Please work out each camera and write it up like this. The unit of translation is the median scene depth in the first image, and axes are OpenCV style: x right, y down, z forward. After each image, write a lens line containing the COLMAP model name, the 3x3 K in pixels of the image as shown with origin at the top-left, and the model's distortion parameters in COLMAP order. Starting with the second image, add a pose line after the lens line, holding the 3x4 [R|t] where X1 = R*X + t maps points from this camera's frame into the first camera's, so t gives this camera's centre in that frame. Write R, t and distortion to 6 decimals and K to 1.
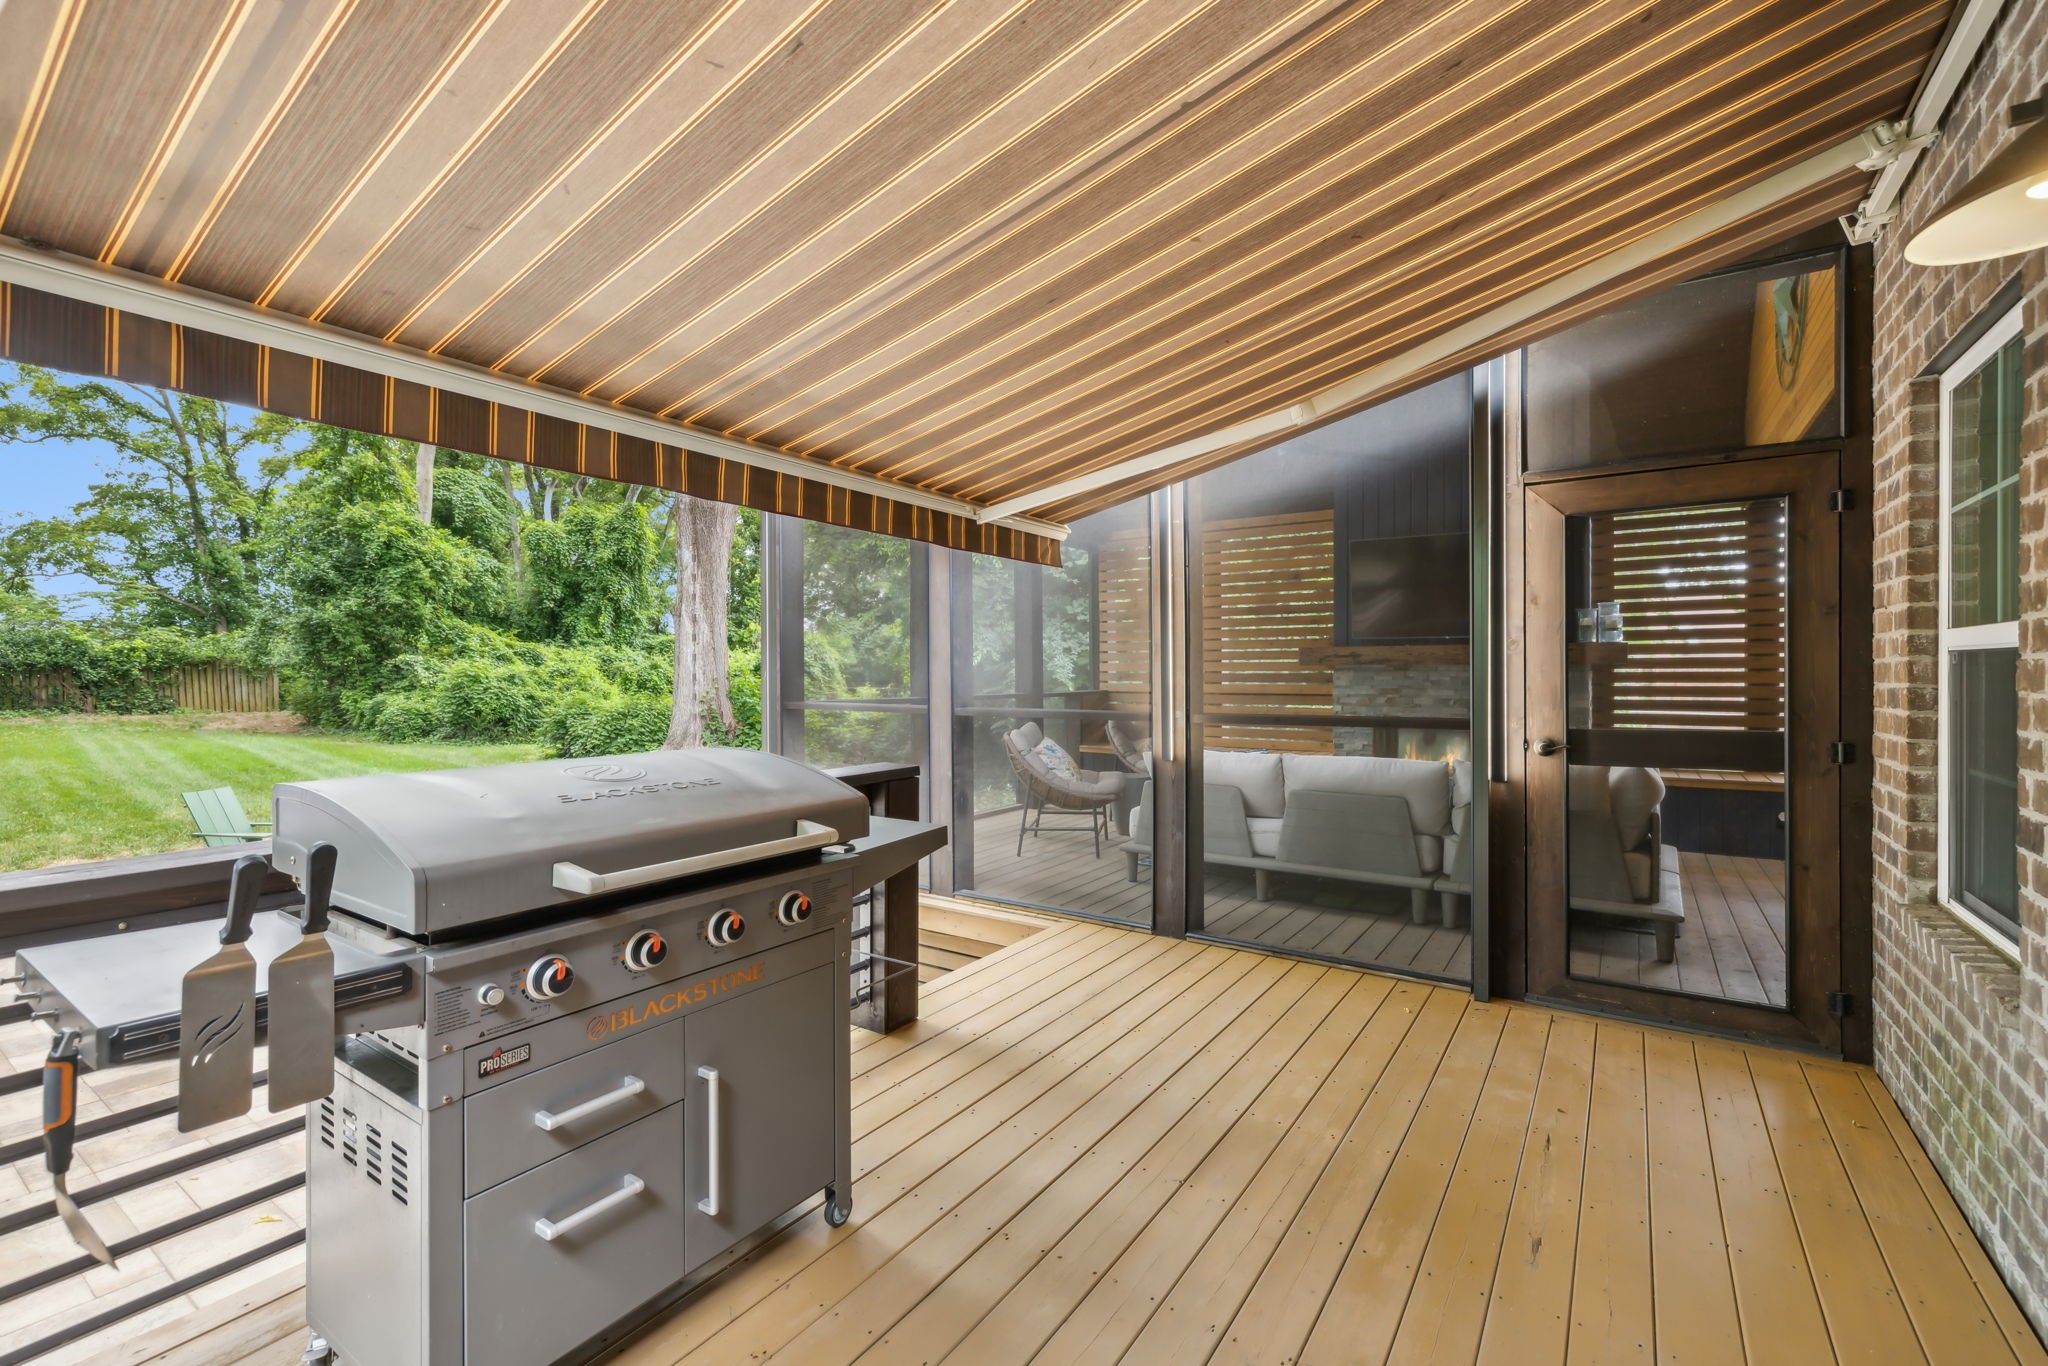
lens RADIAL K [[884.6, 0, 1019.9], [0, 884.6, 671.2], [0, 0, 1]] dist [0.000683, 0.000821]
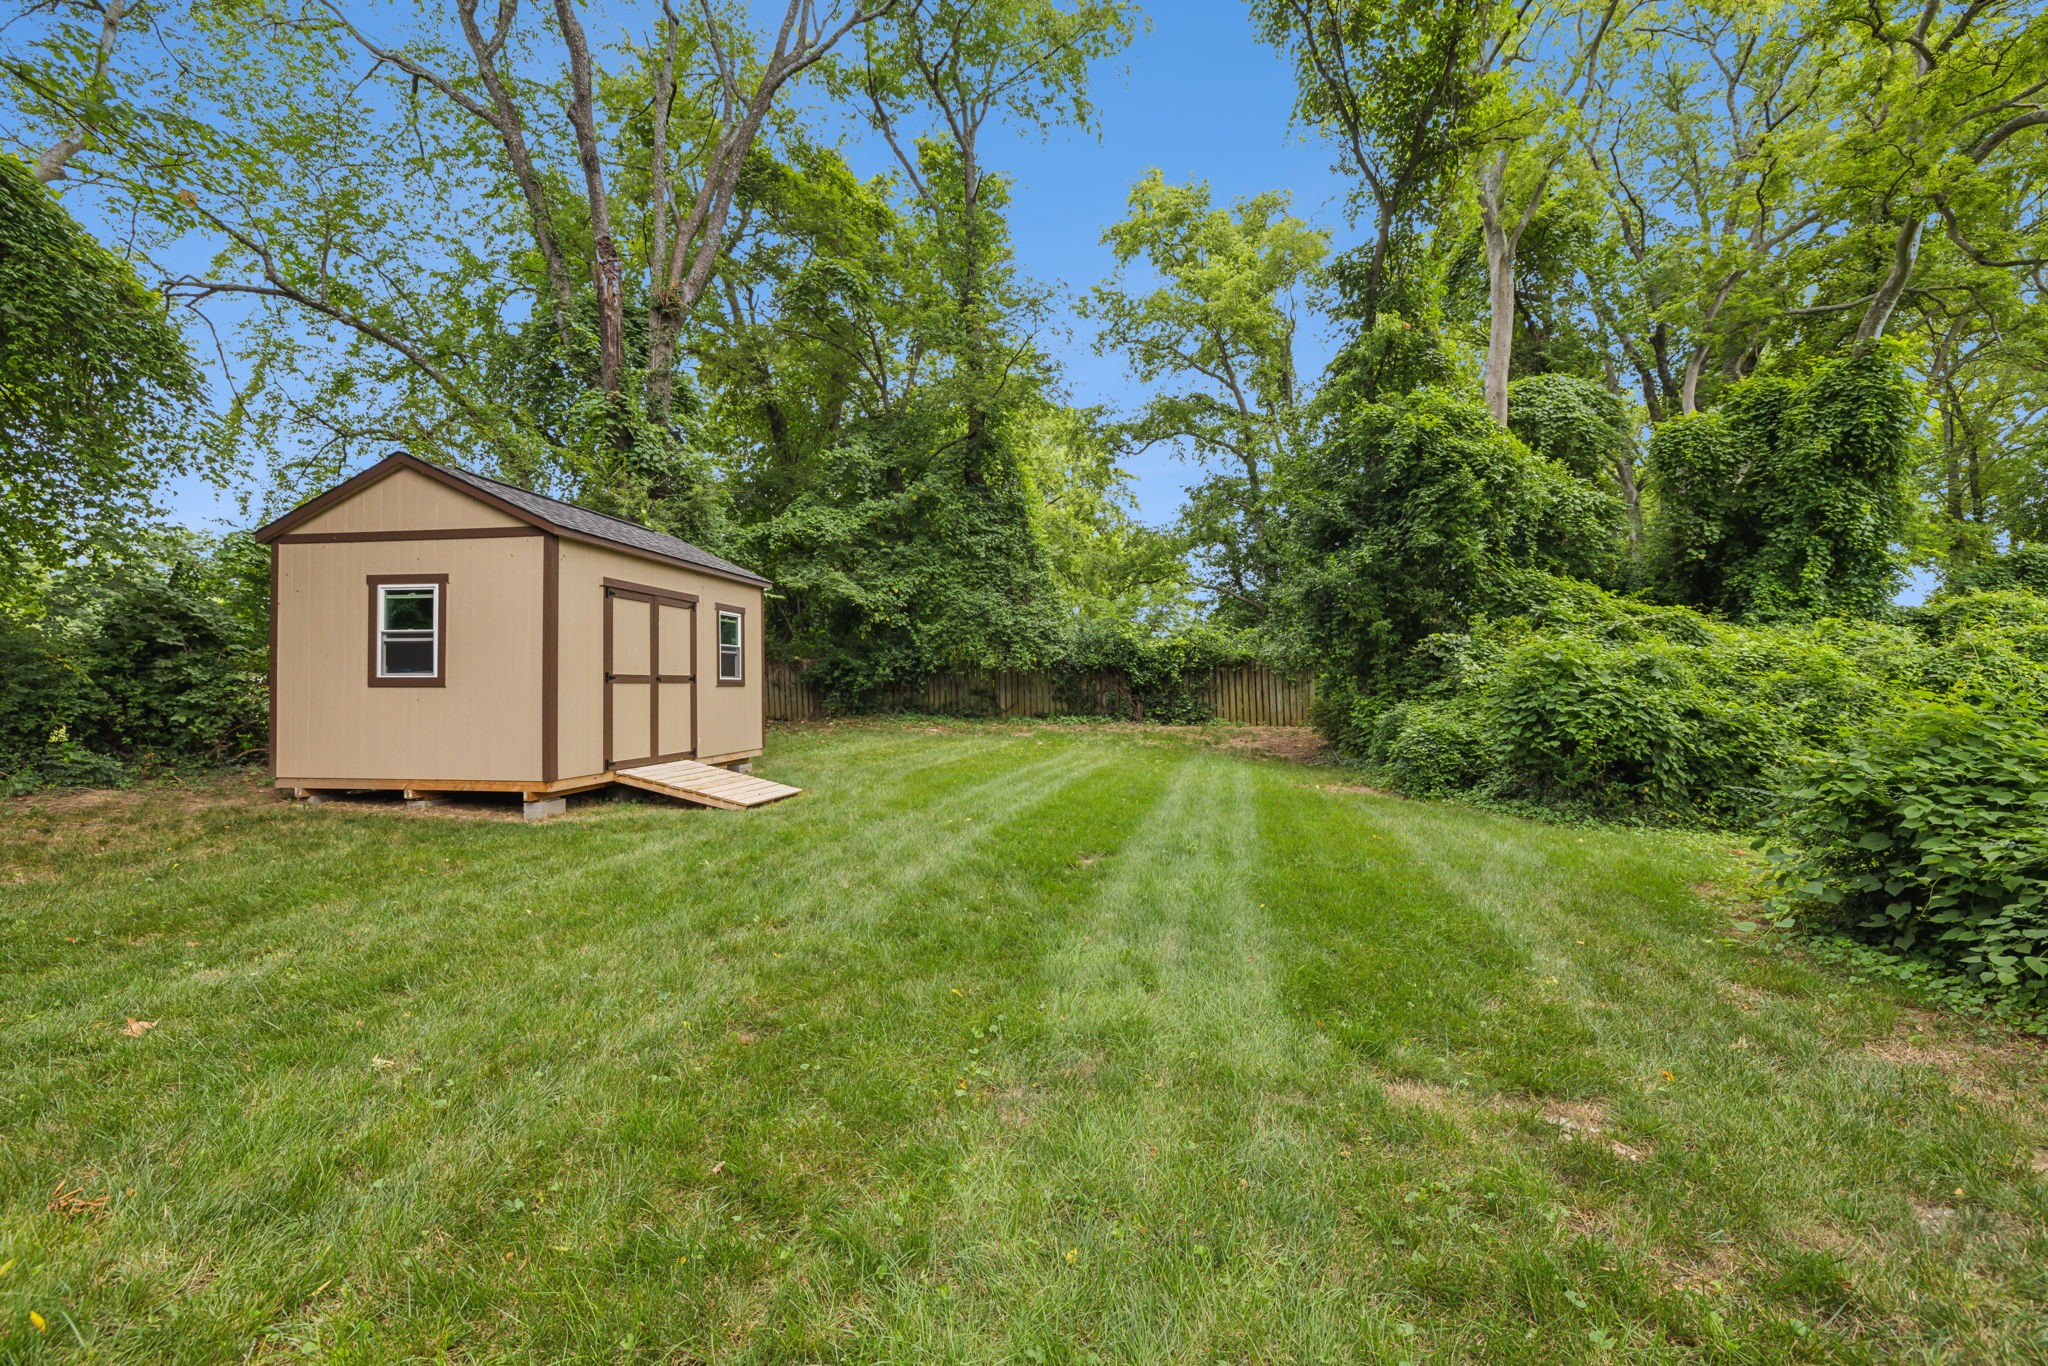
lens RADIAL K [[941.7, 0, 1014.0], [0, 941.7, 674.2], [0, 0, 1]] dist [-0.001283, 0.000932]
pose [[0.459353, -0.015505, -0.888118, -0.272019], [0.001438, 0.999859, -0.016713, 0.015739], [0.888252, 0.006400, 0.459311, 0.455232]]
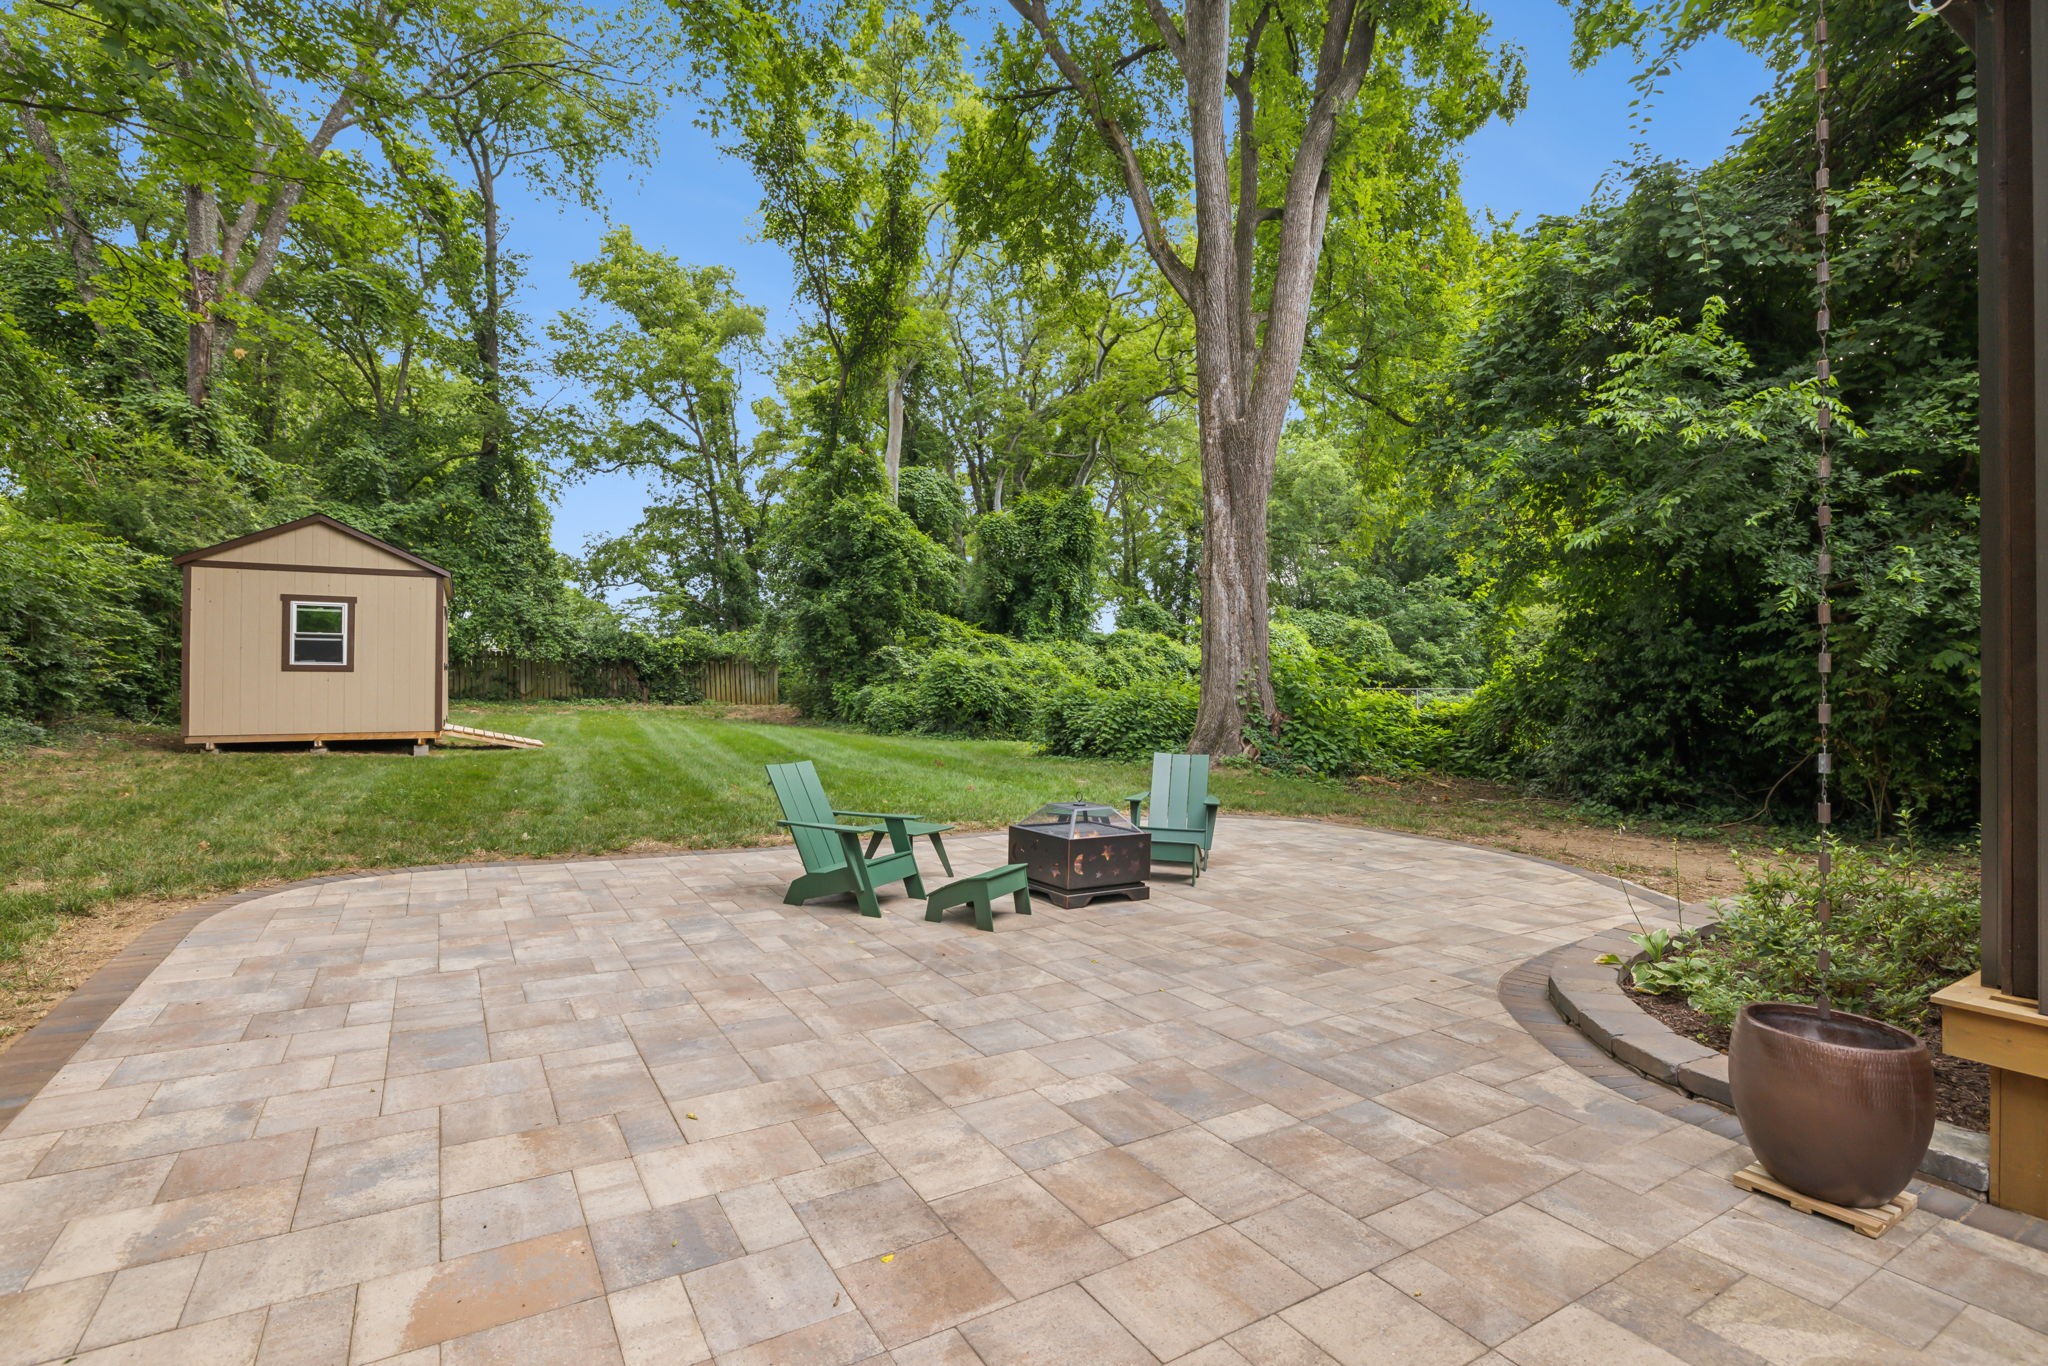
lens RADIAL K [[960.7, 0, 1025.9], [0, 960.7, 672.1], [0, 0, 1]] dist [-0.001660, 0.000135]
pose [[0.910494, -0.000757, -0.413521, -0.112184], [-0.003338, 0.999952, -0.009180, 0.018244], [0.413509, 0.009739, 0.910448, 0.096185]]
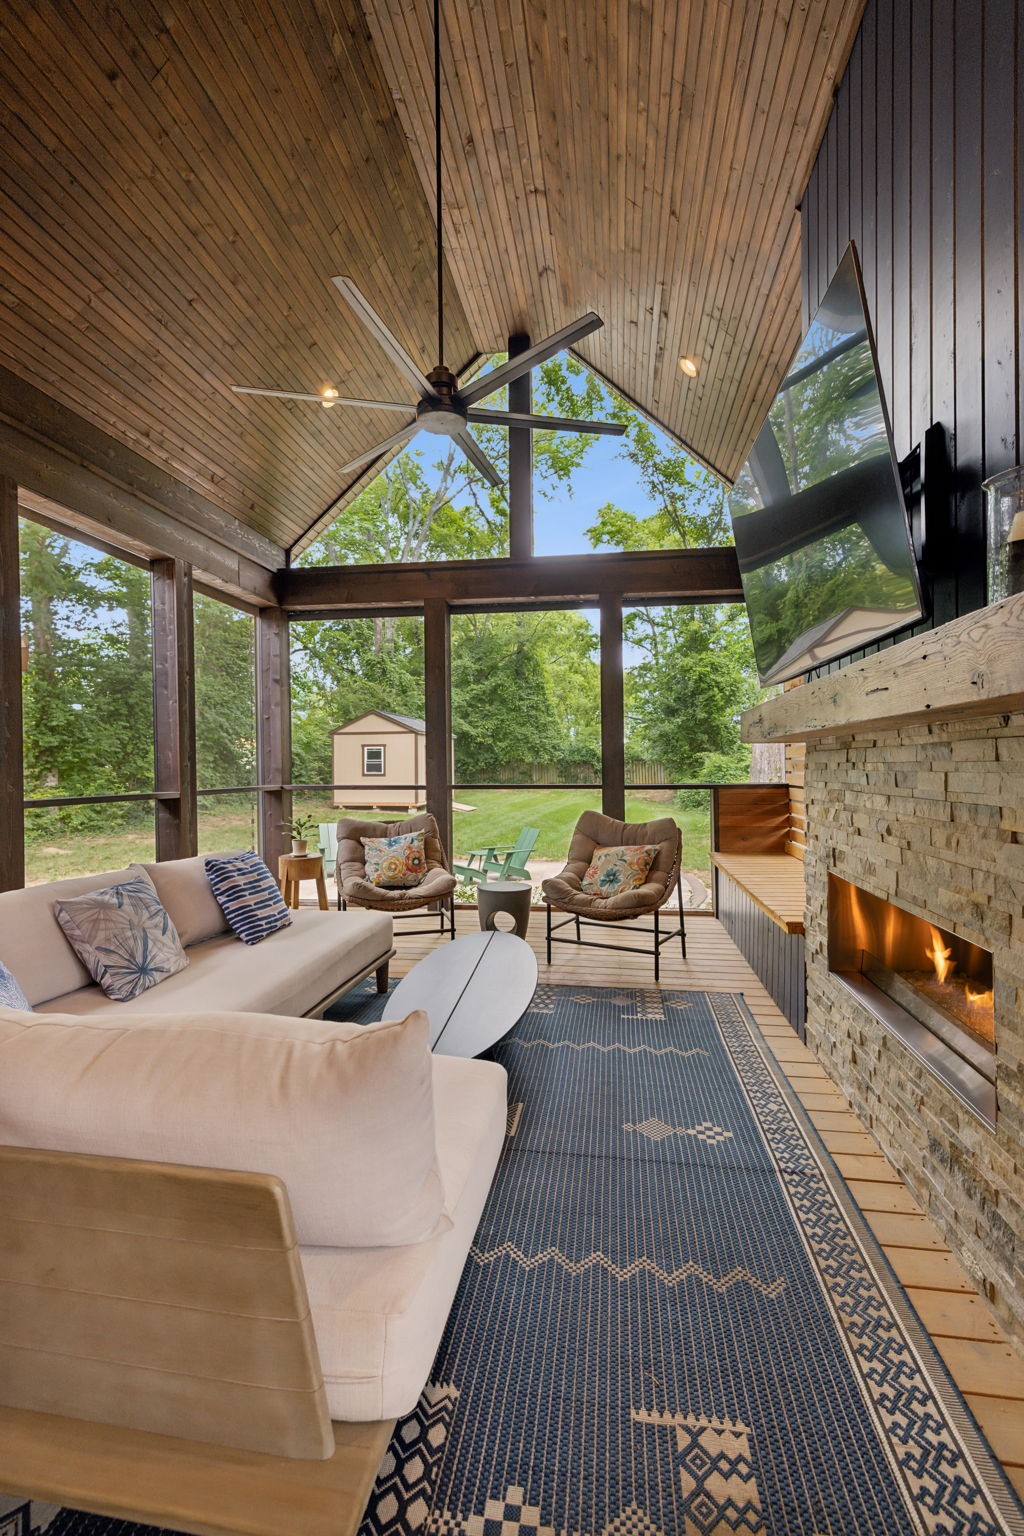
lens RADIAL K [[673.7, 0, 512.0], [0, 673.7, 768.0], [0, 0, 1]] dist [-0.003488, -0.000012]
pose [[0.437756, 0.000344, -0.899094, 0.177072], [0.006710, 0.999971, 0.003650, 0.001478], [0.899069, -0.007631, 0.437741, 0.194844]]
